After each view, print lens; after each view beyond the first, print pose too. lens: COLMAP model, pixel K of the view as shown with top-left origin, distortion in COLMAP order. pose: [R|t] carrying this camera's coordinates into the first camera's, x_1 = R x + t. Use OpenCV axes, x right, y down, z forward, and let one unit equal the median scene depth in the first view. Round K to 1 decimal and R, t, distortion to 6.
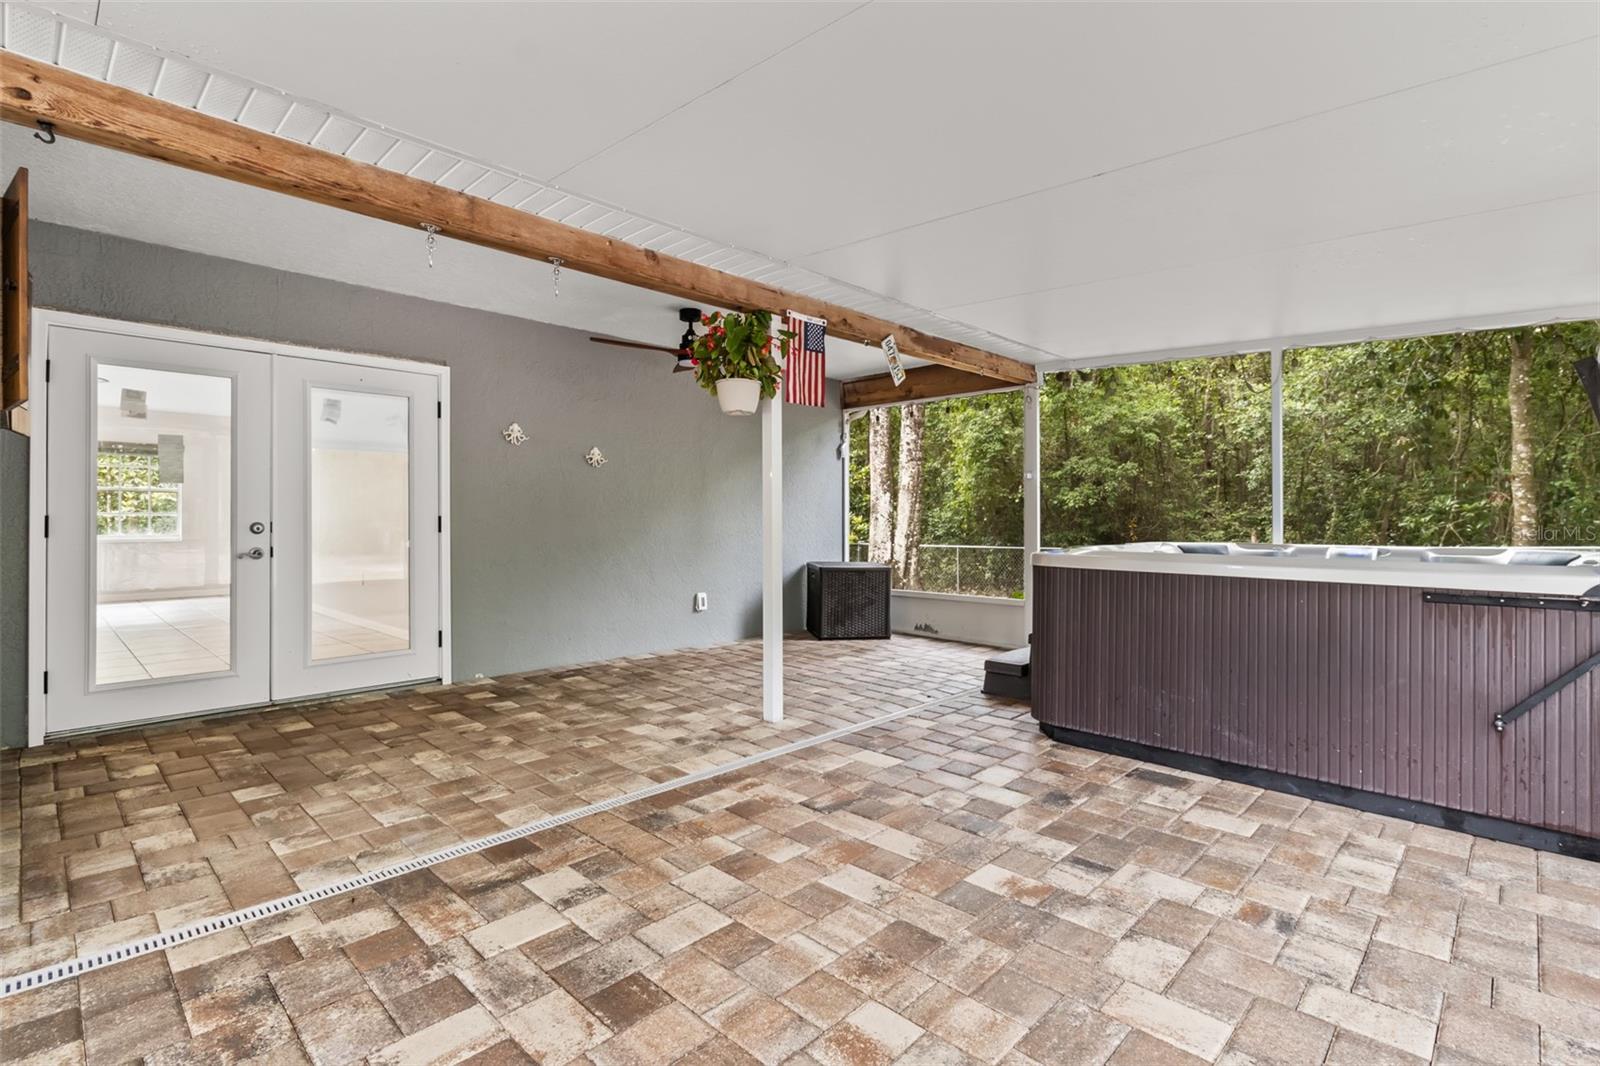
lens RADIAL K [[753.6, 0, 807.2], [0, 753.6, 525.1], [0, 0, 1]] dist [0.005682, 0.000109]
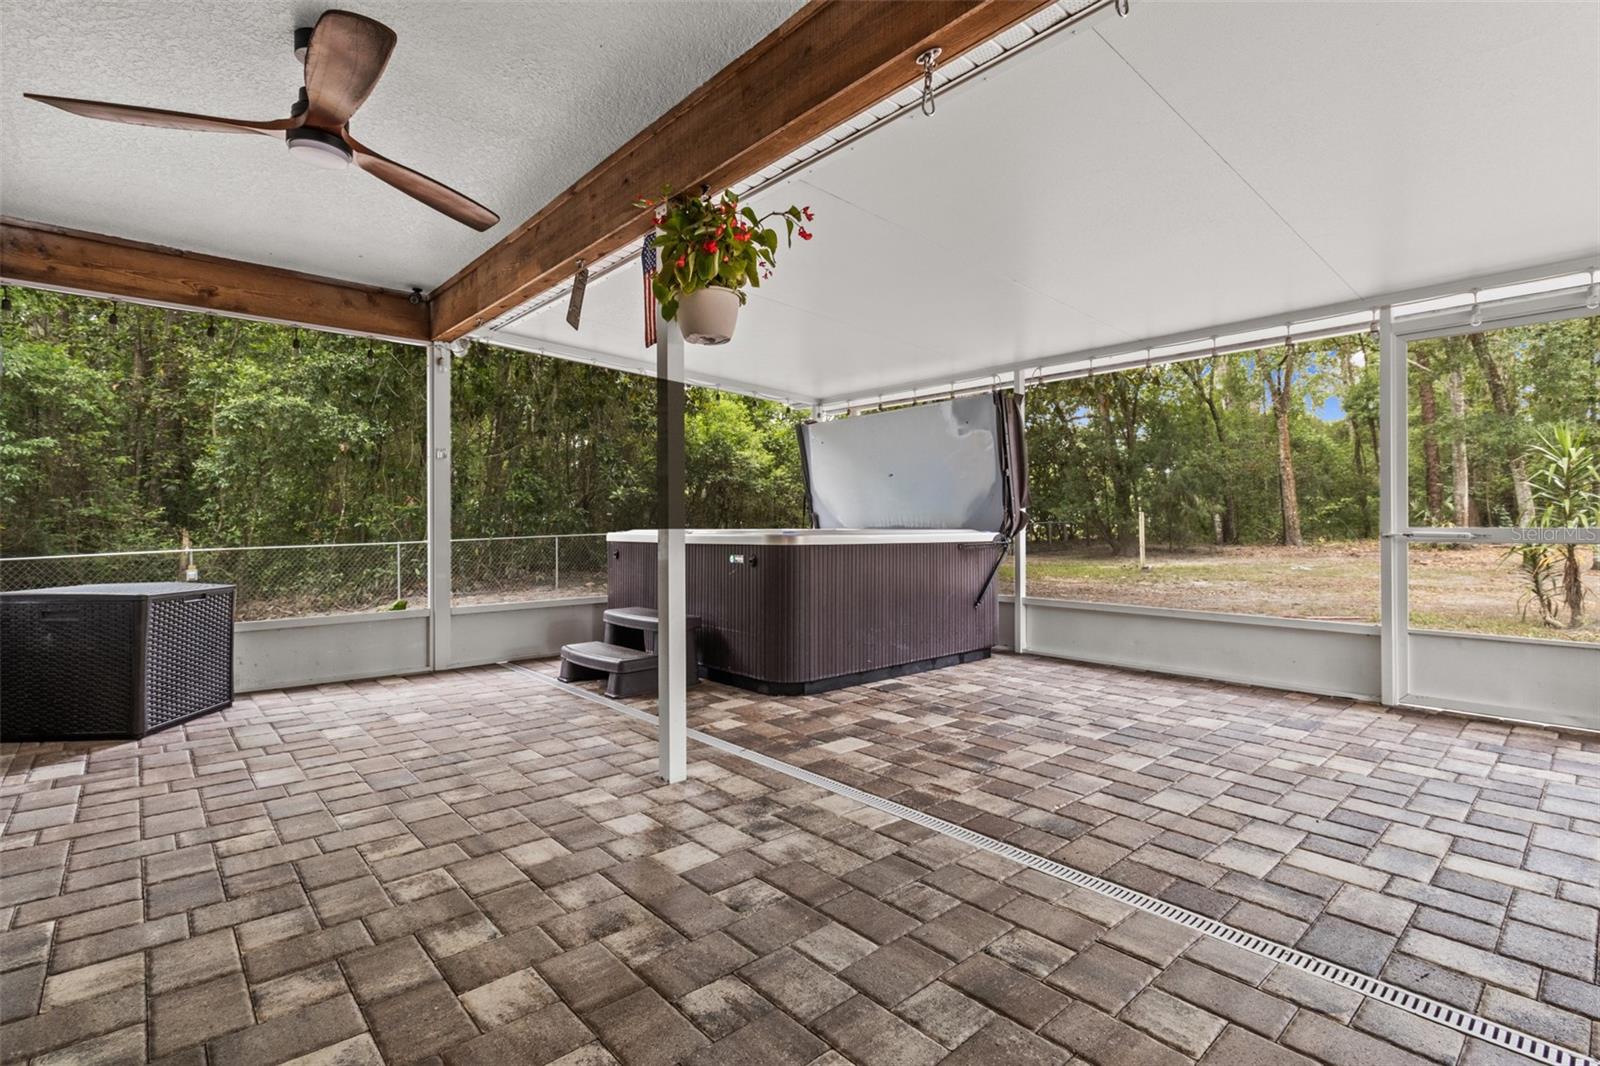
lens RADIAL K [[753.6, 0, 797.0], [0, 753.6, 526.3], [0, 0, 1]] dist [0.005682, 0.000109]
pose [[0.060025, -0.003721, 0.998190, -0.818525], [0.010941, 0.999935, 0.003069, 0.021150], [-0.998137, 0.010737, 0.060062, 0.923701]]
